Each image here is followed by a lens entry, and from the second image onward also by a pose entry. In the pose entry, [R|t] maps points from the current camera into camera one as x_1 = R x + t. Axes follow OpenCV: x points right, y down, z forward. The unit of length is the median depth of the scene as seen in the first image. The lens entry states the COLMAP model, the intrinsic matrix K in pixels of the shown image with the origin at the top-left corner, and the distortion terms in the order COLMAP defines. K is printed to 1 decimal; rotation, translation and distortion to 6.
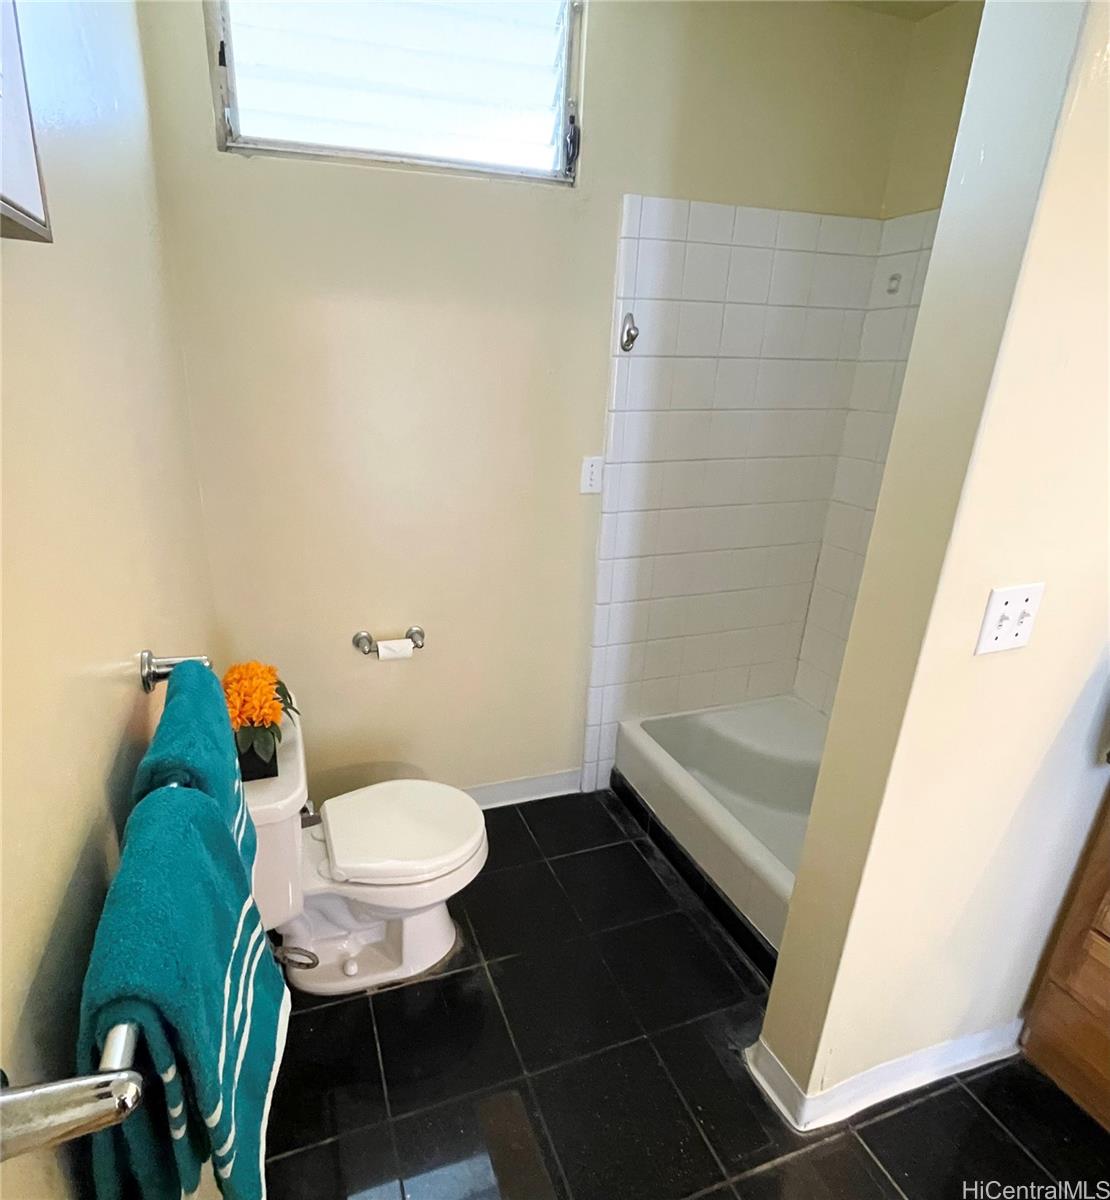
lens RADIAL K [[650.8, 0, 486.8], [0, 650.8, 599.4], [0, 0, 1]] dist [-0.000672, 0.000378]
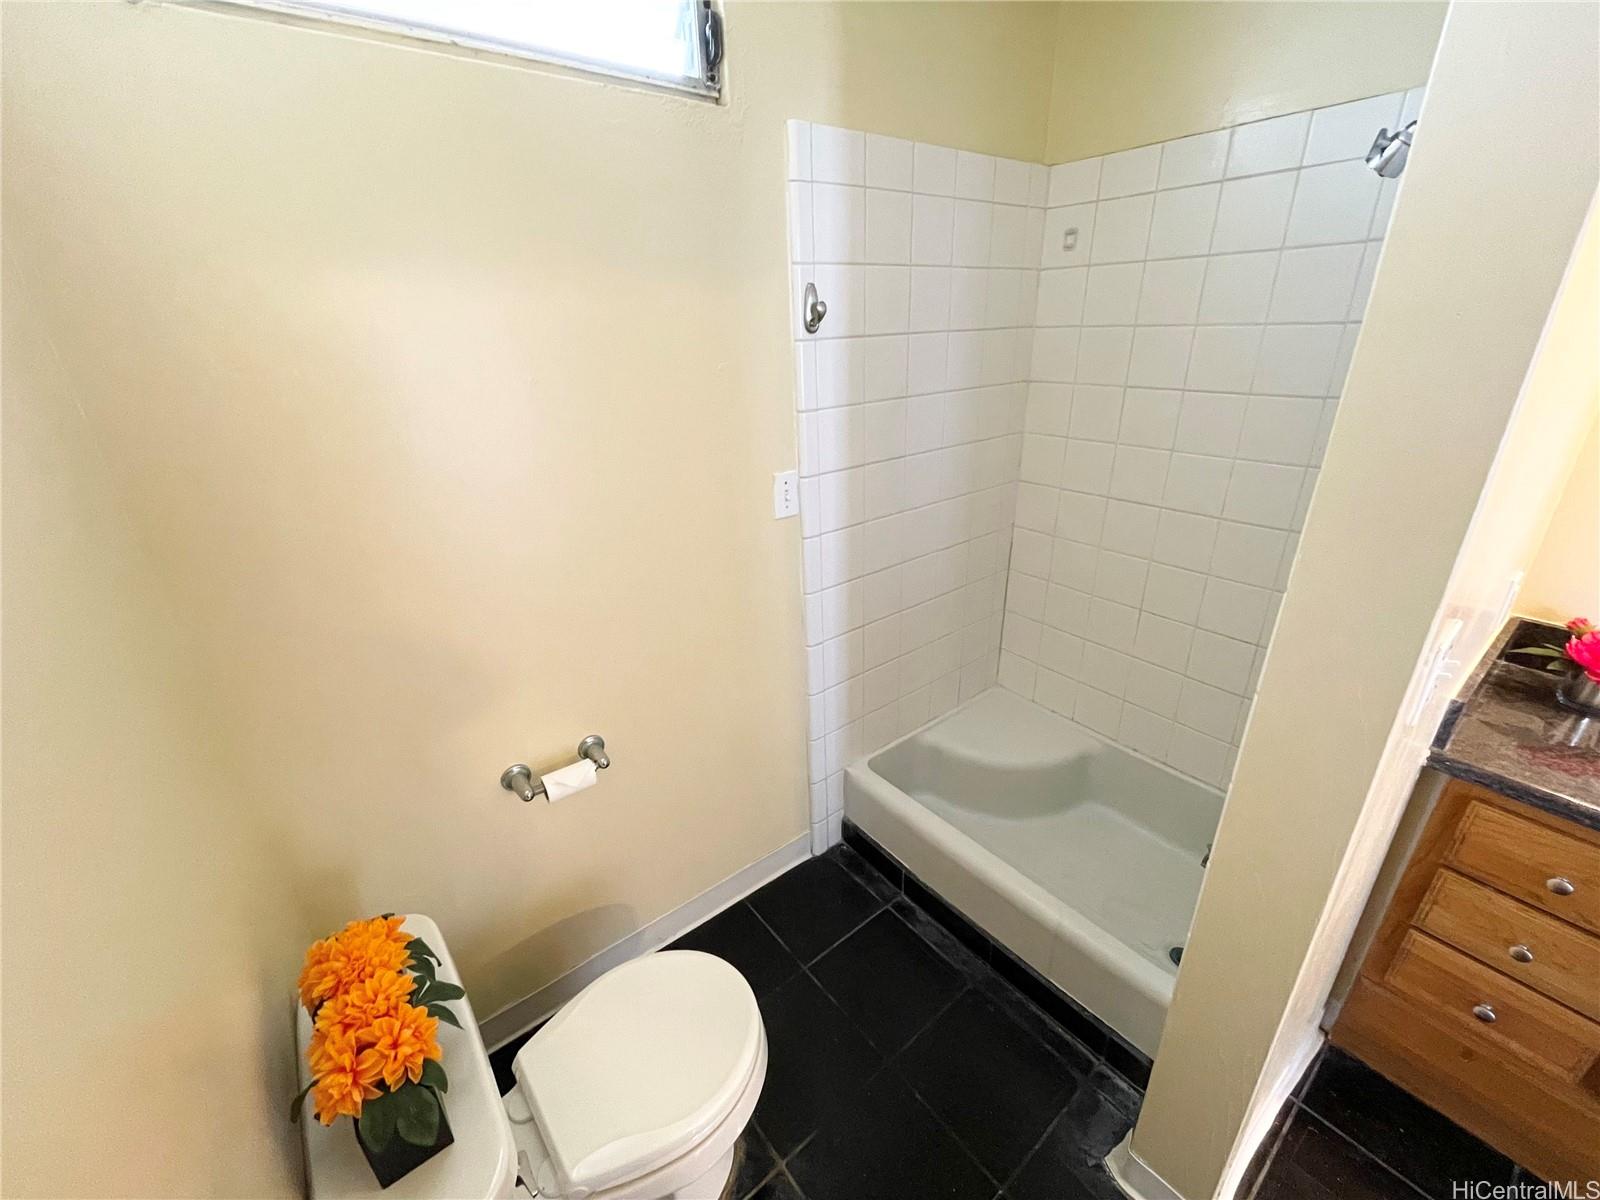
lens RADIAL K [[645.9, 0, 796.0], [0, 645.9, 595.8], [0, 0, 1]] dist [-0.001168, -0.000077]
pose [[0.937056, -0.176535, 0.301268, -0.089127], [0.159868, 0.983947, 0.079318, -0.139008], [-0.310434, -0.026163, 0.950235, 0.270989]]
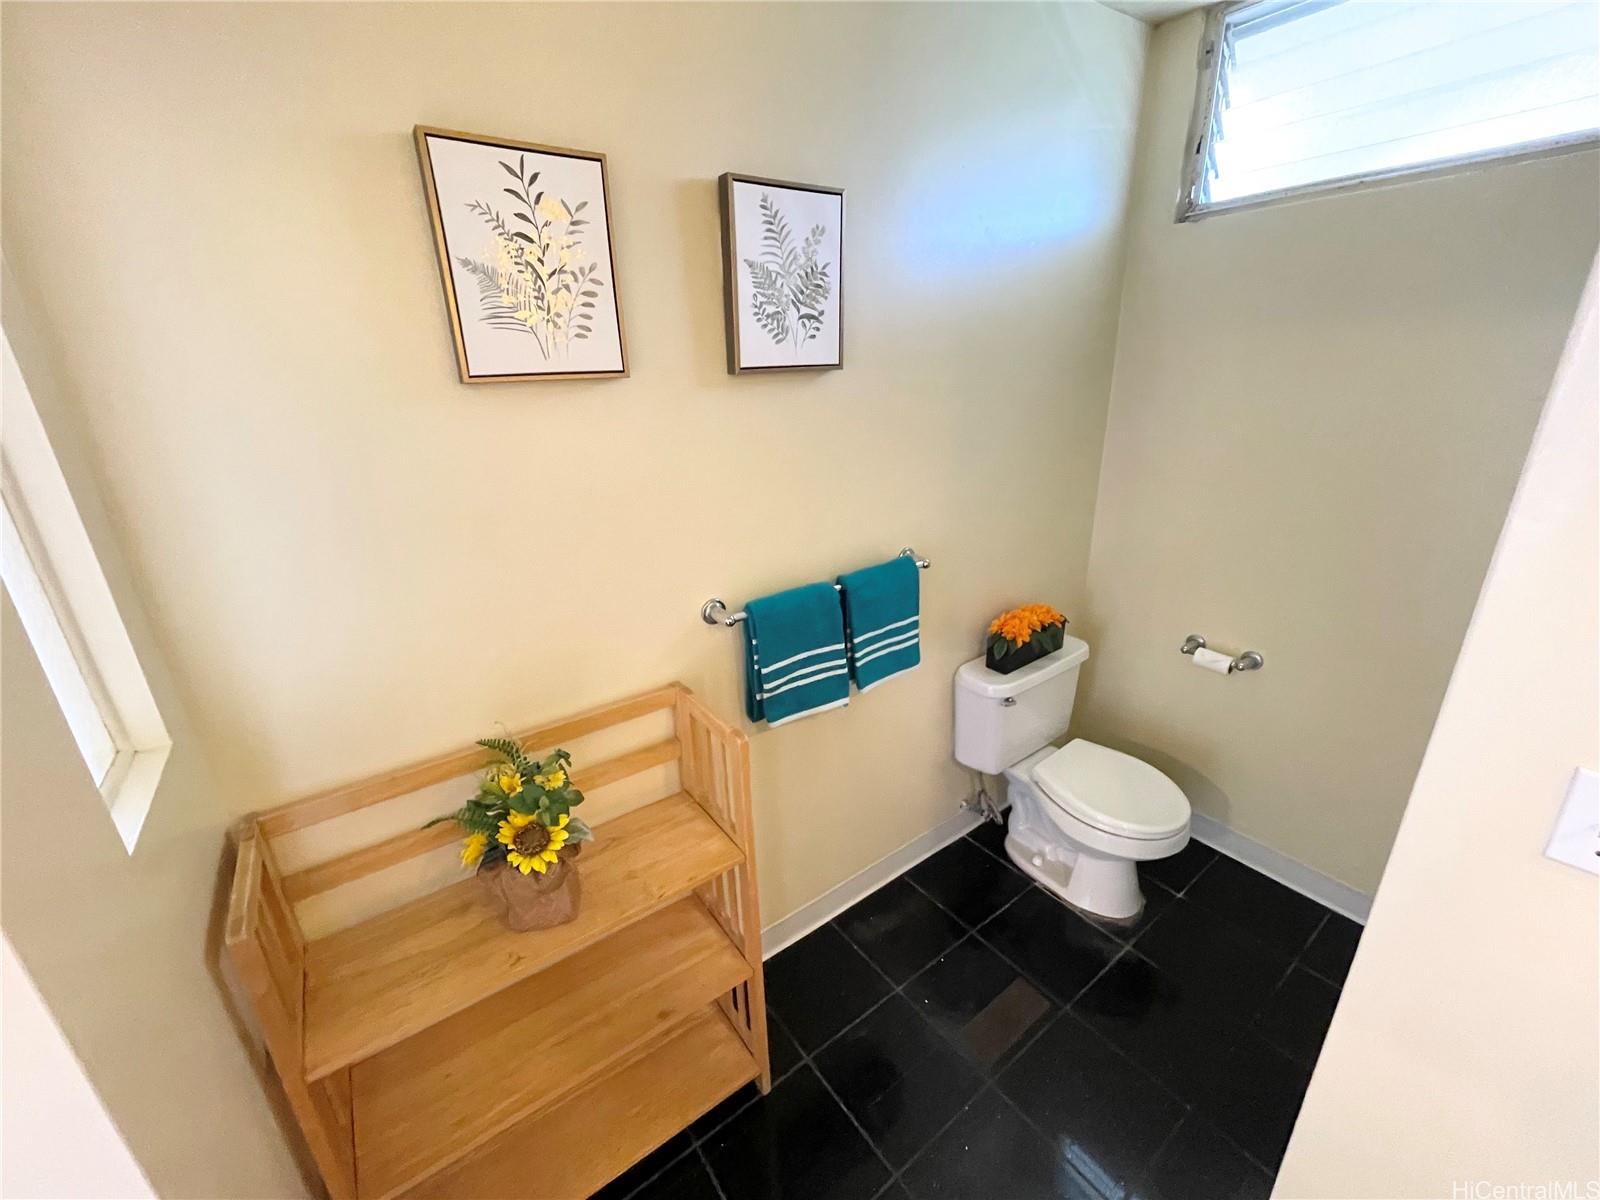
lens RADIAL K [[655.6, 0, 801.6], [0, 655.6, 598.0], [0, 0, 1]] dist [0.000339, 0.000644]
pose [[0.315486, 0.298697, -0.900693, 0.577759], [-0.287283, 0.934689, 0.209344, -0.048340], [0.904399, 0.192709, 0.380692, -0.010726]]
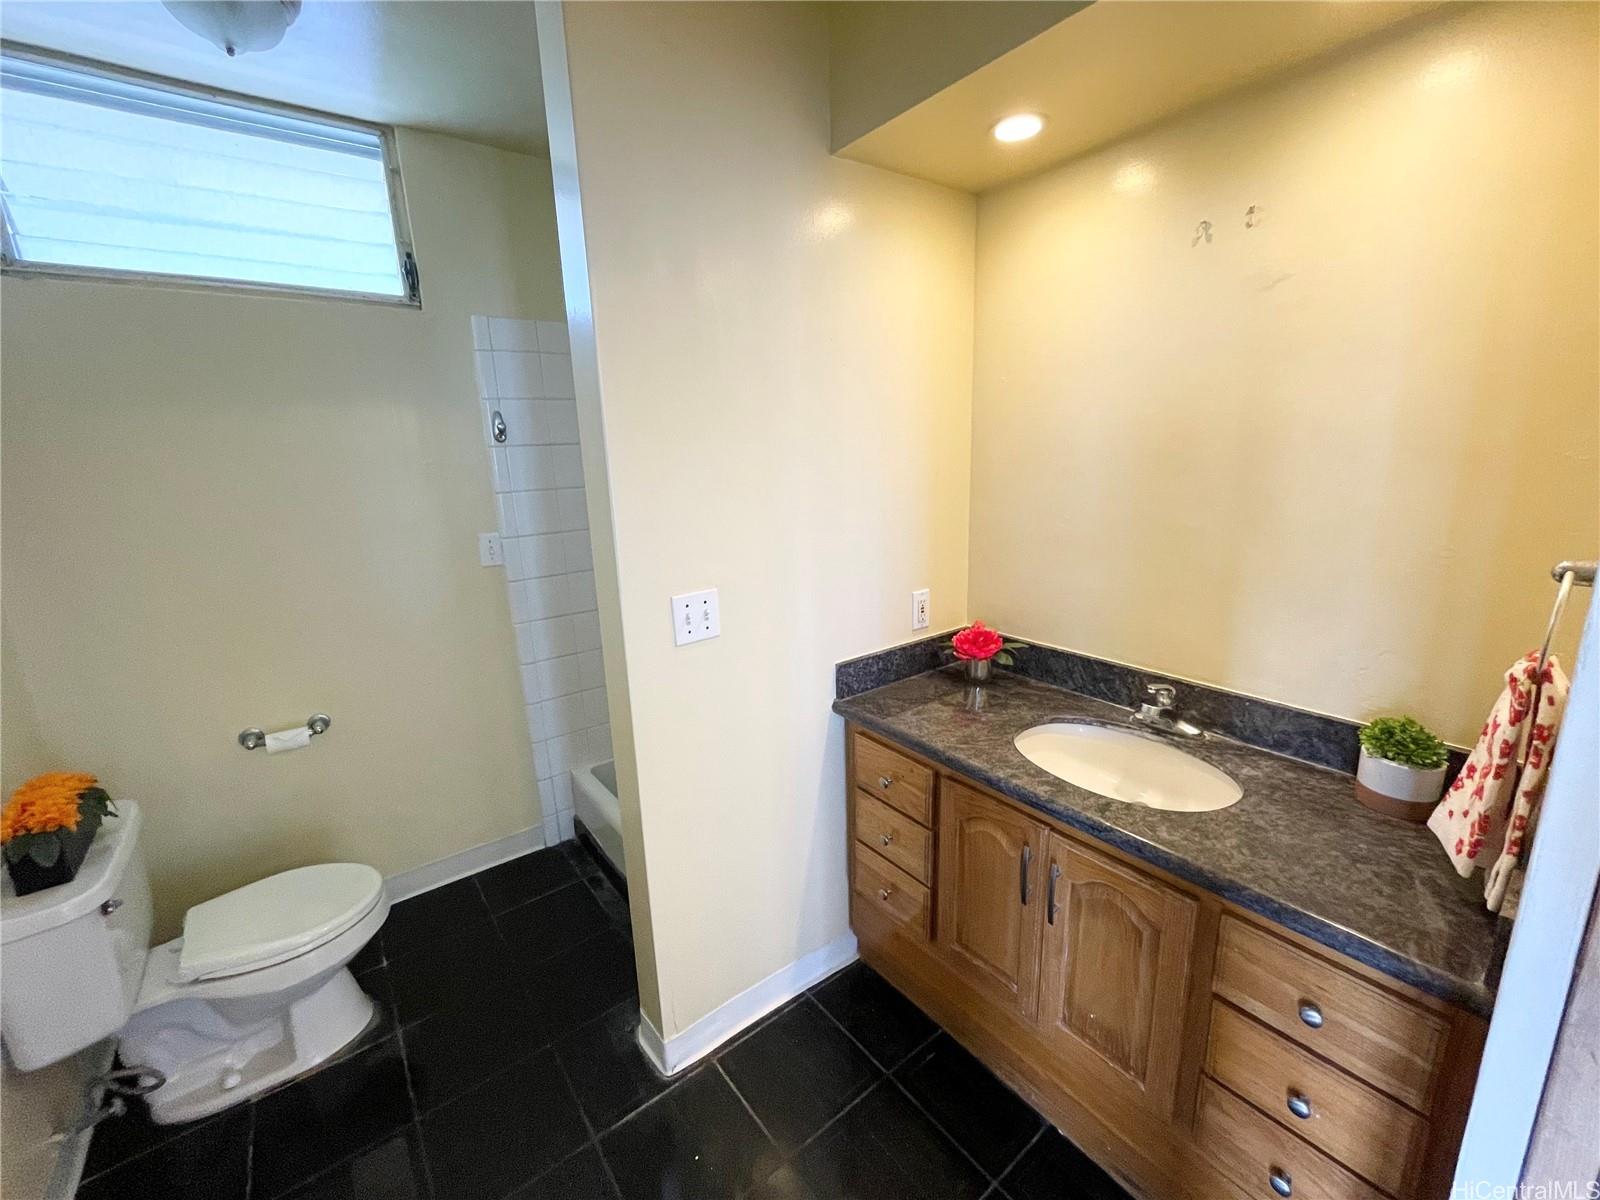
lens RADIAL K [[655.6, 0, 801.6], [0, 655.6, 598.0], [0, 0, 1]] dist [0.000339, 0.000644]
pose [[0.941164, -0.123063, 0.314748, 0.317676], [0.160334, 0.982451, -0.095306, 0.087808], [-0.297496, 0.140164, 0.944378, -0.221004]]
